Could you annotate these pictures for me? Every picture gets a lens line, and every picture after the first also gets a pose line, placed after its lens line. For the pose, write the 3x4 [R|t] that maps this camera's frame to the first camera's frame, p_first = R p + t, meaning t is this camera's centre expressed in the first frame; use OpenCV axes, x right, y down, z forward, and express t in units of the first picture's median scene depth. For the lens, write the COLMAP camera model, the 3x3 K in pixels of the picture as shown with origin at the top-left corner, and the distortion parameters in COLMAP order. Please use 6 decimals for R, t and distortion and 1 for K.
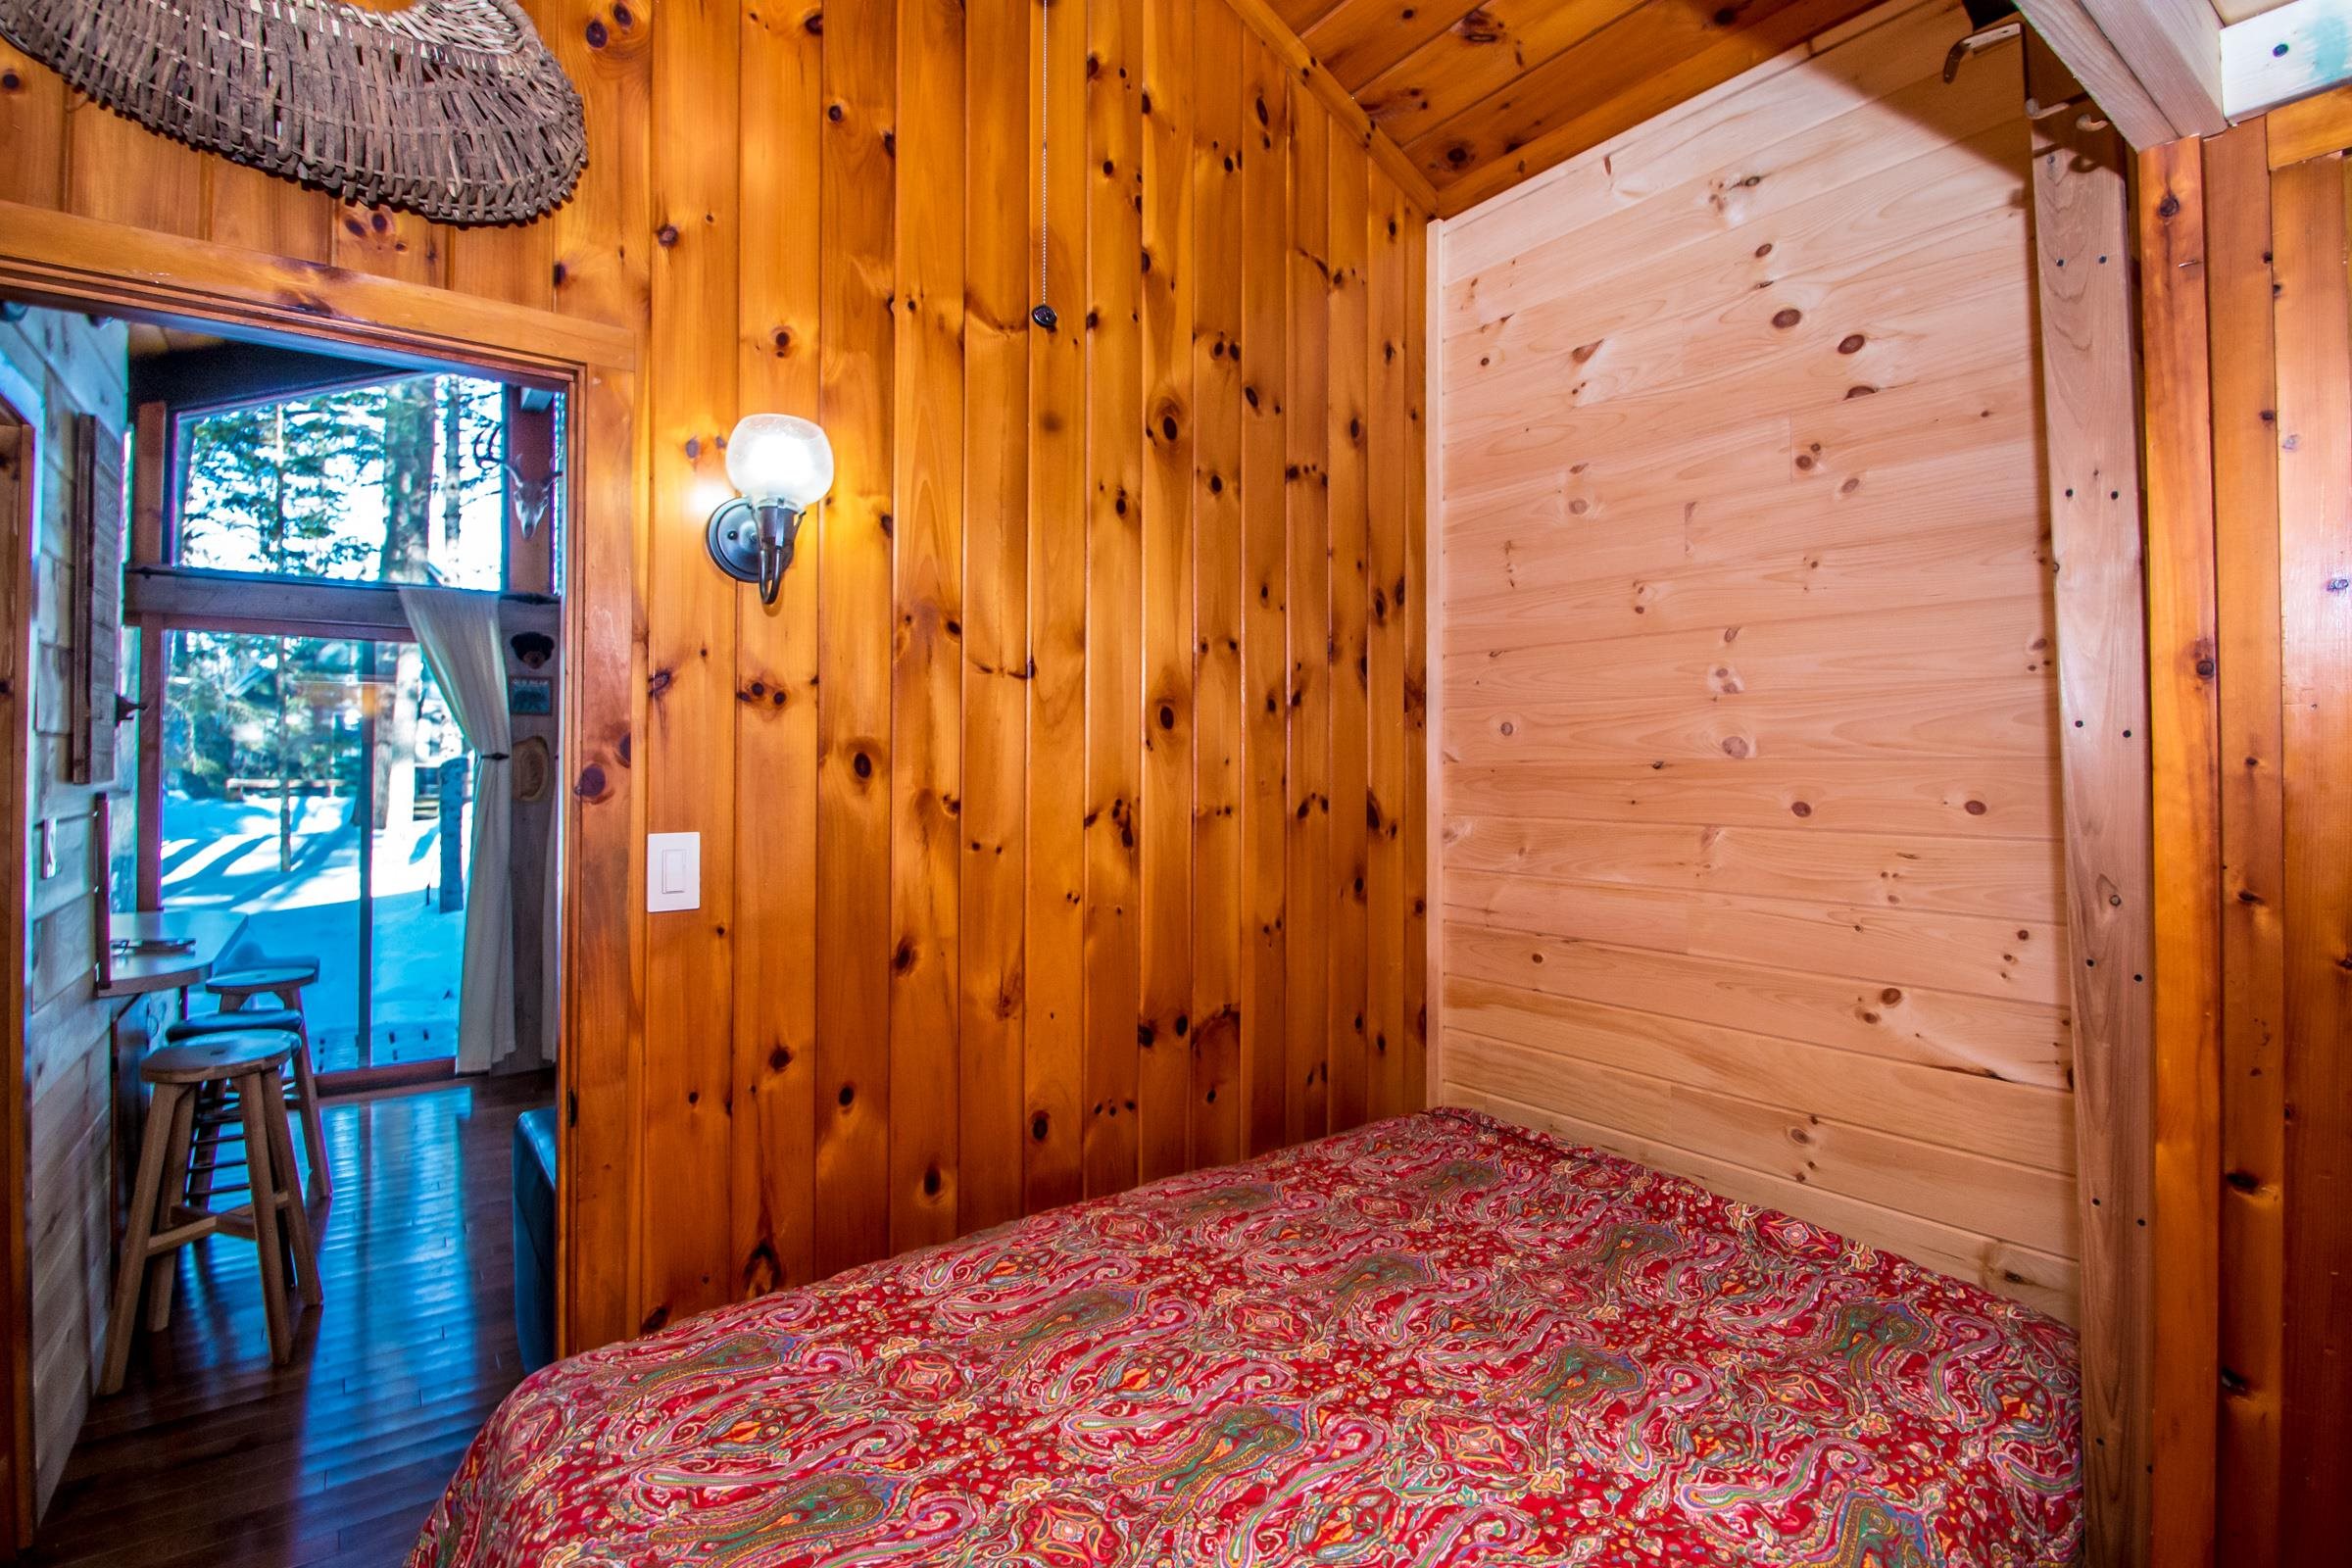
lens RADIAL K [[1105.4, 0, 1174.2], [0, 1105.4, 735.6], [0, 0, 1]] dist [0.004234, -0.012794]
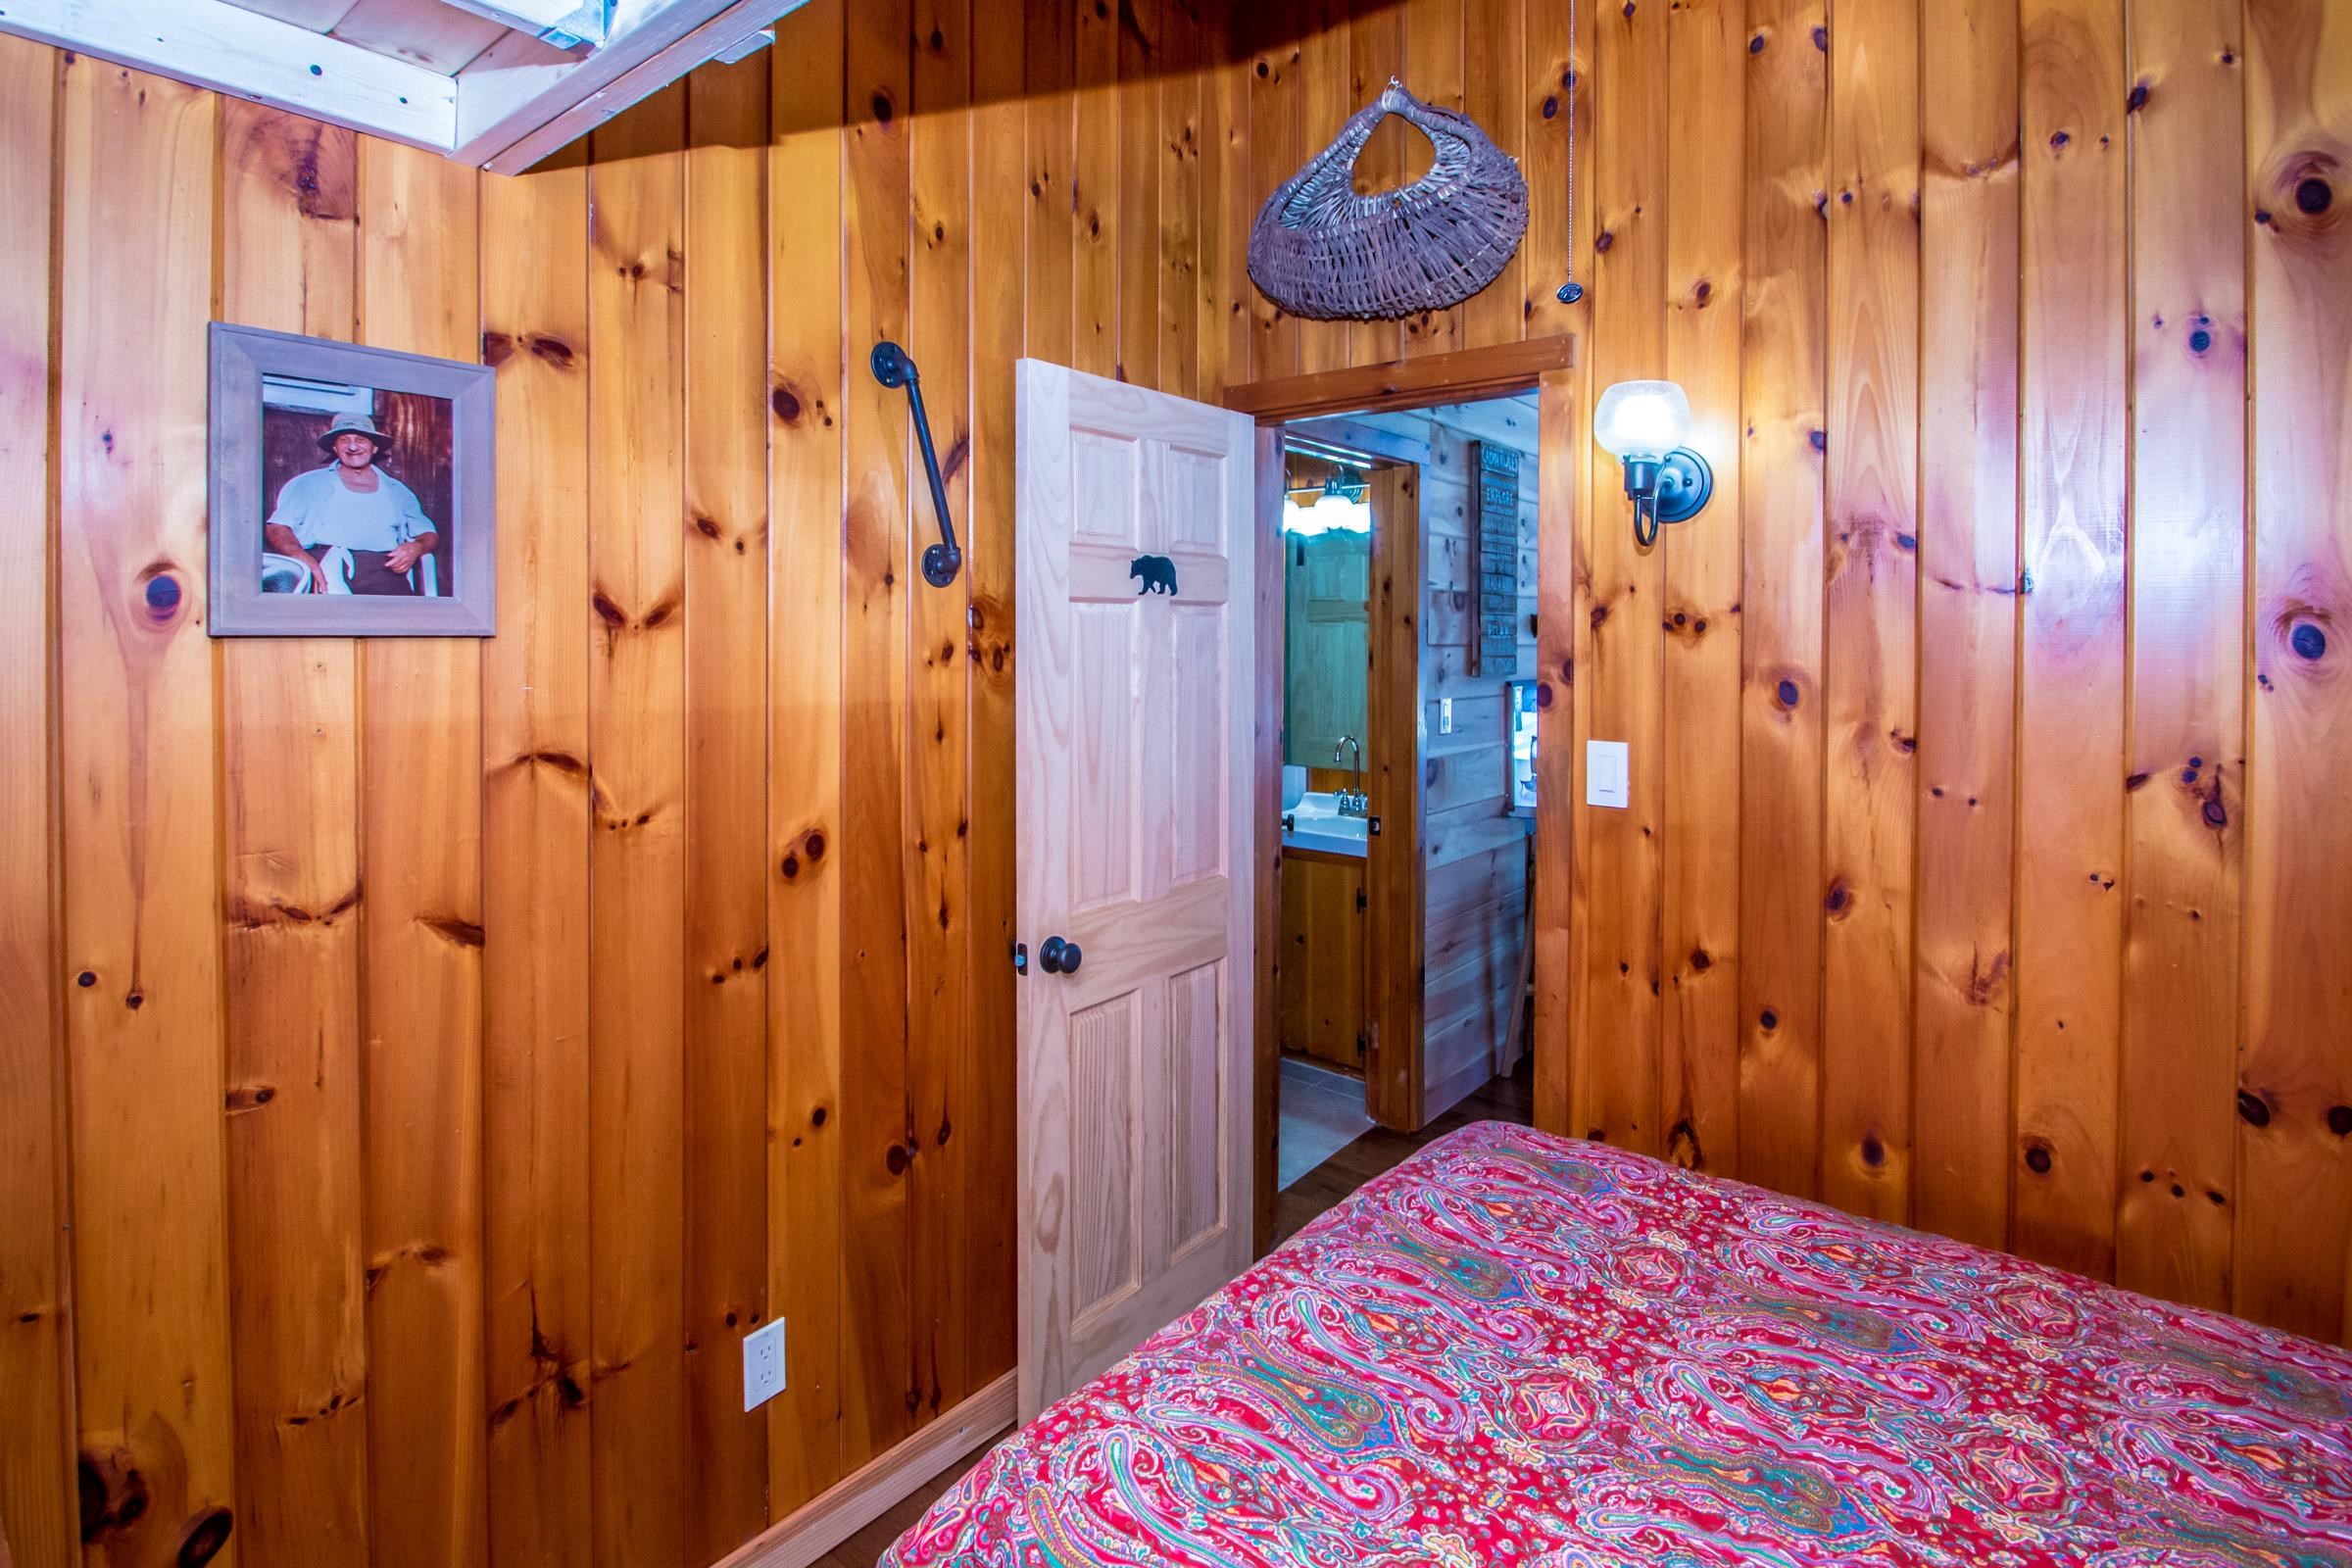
lens RADIAL K [[1123.7, 0, 1180.0], [0, 1123.7, 637.5], [0, 0, 1]] dist [0.000696, -0.010080]
pose [[0.242987, 0.006638, -0.970007, 0.581487], [0.009257, 0.999915, 0.009162, -0.037941], [0.969985, -0.011206, 0.242905, 0.242804]]
